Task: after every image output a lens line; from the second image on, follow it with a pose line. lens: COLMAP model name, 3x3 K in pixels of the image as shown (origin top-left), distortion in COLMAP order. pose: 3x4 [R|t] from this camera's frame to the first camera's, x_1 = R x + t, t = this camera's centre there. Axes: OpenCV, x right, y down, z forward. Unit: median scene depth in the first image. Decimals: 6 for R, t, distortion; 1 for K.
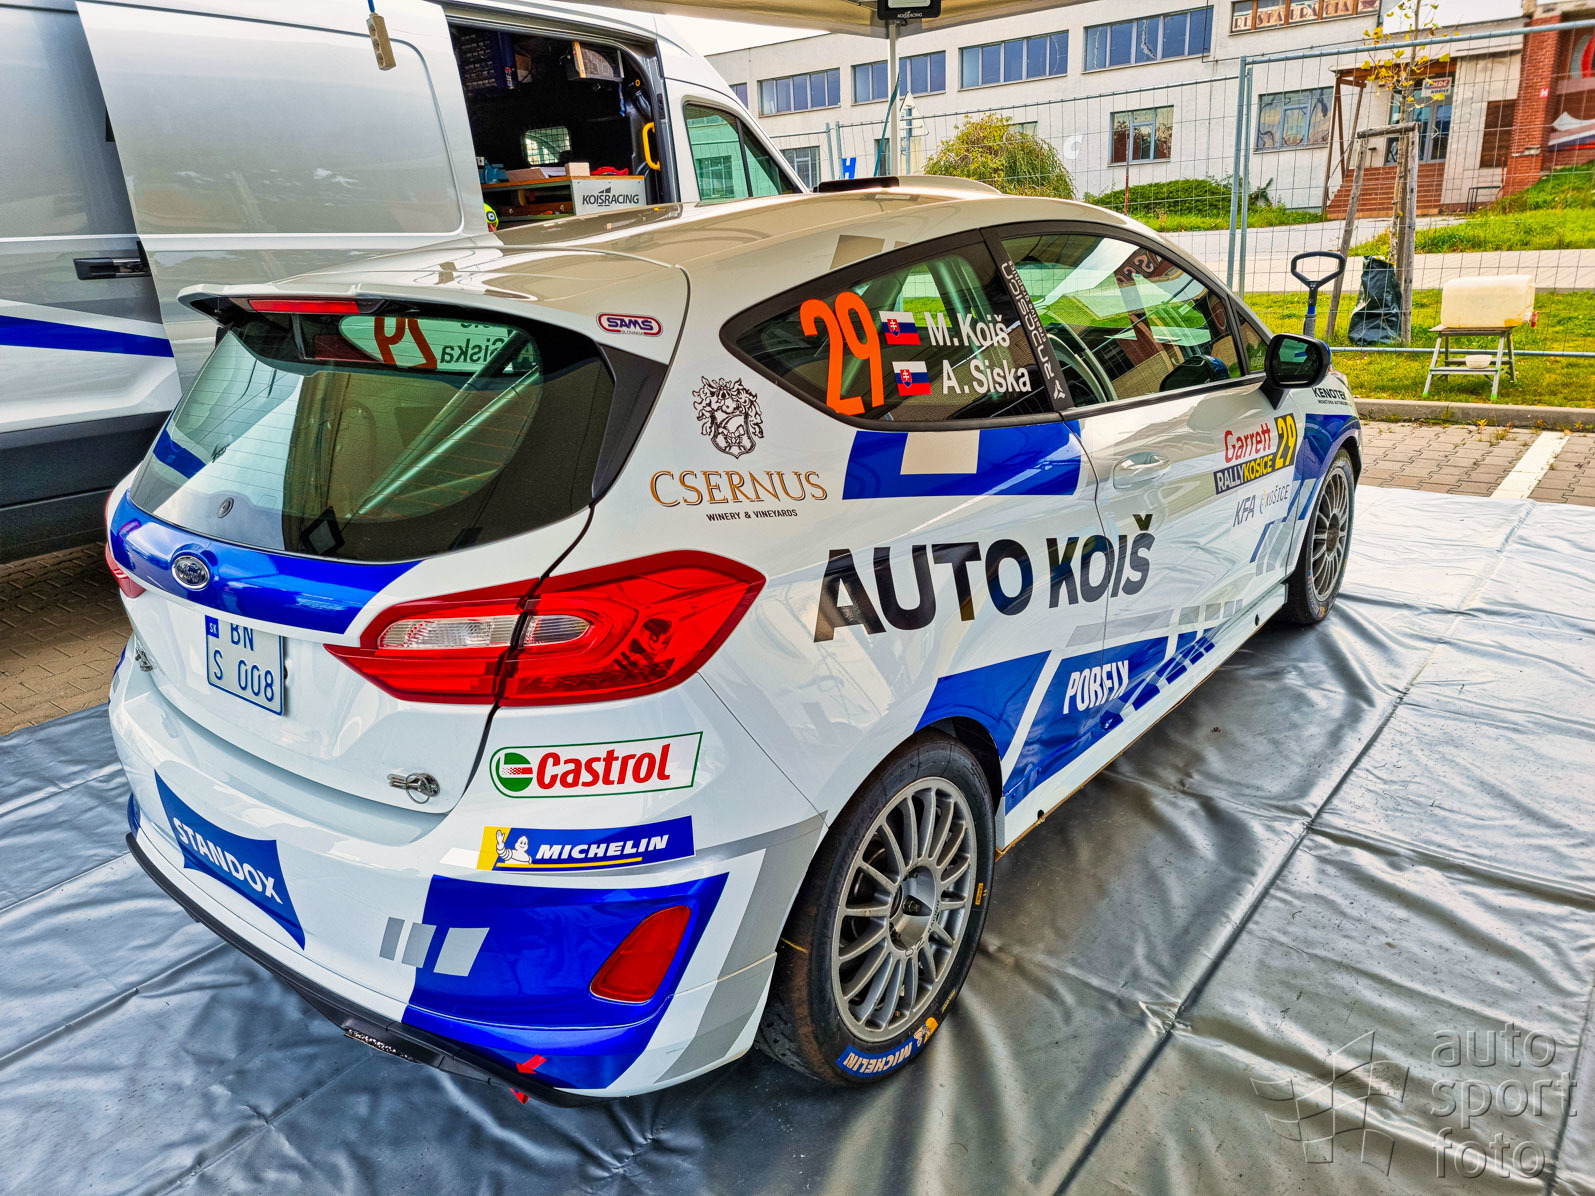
lens RADIAL K [[1105.7, 0, 806.2], [0, 1105.7, 605.7], [0, 0, 1]] dist [0.100561, -0.085540]
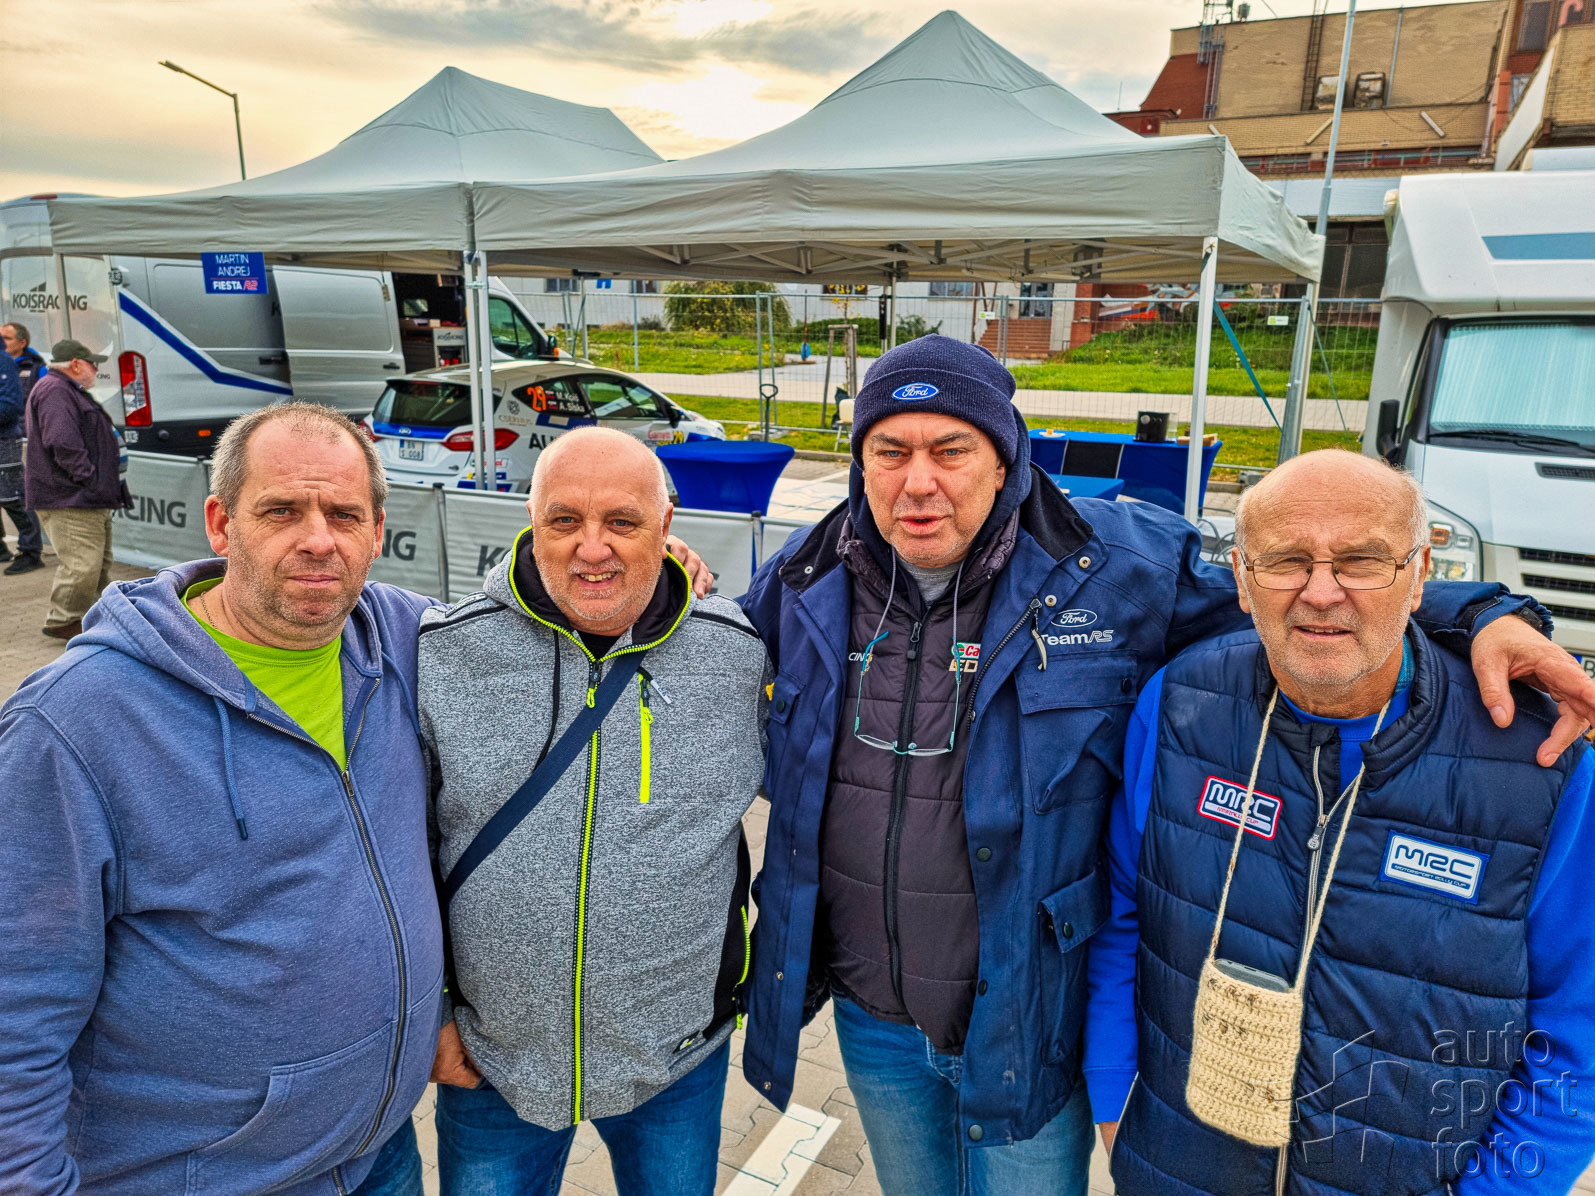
lens RADIAL K [[1105.7, 0, 806.2], [0, 1105.7, 605.7], [0, 0, 1]] dist [0.100561, -0.085540]
pose [[0.977545, 0.018601, 0.209903, 0.084331], [-0.001409, 0.996651, -0.081756, 0.512753], [-0.210721, 0.079625, 0.974298, -1.879497]]
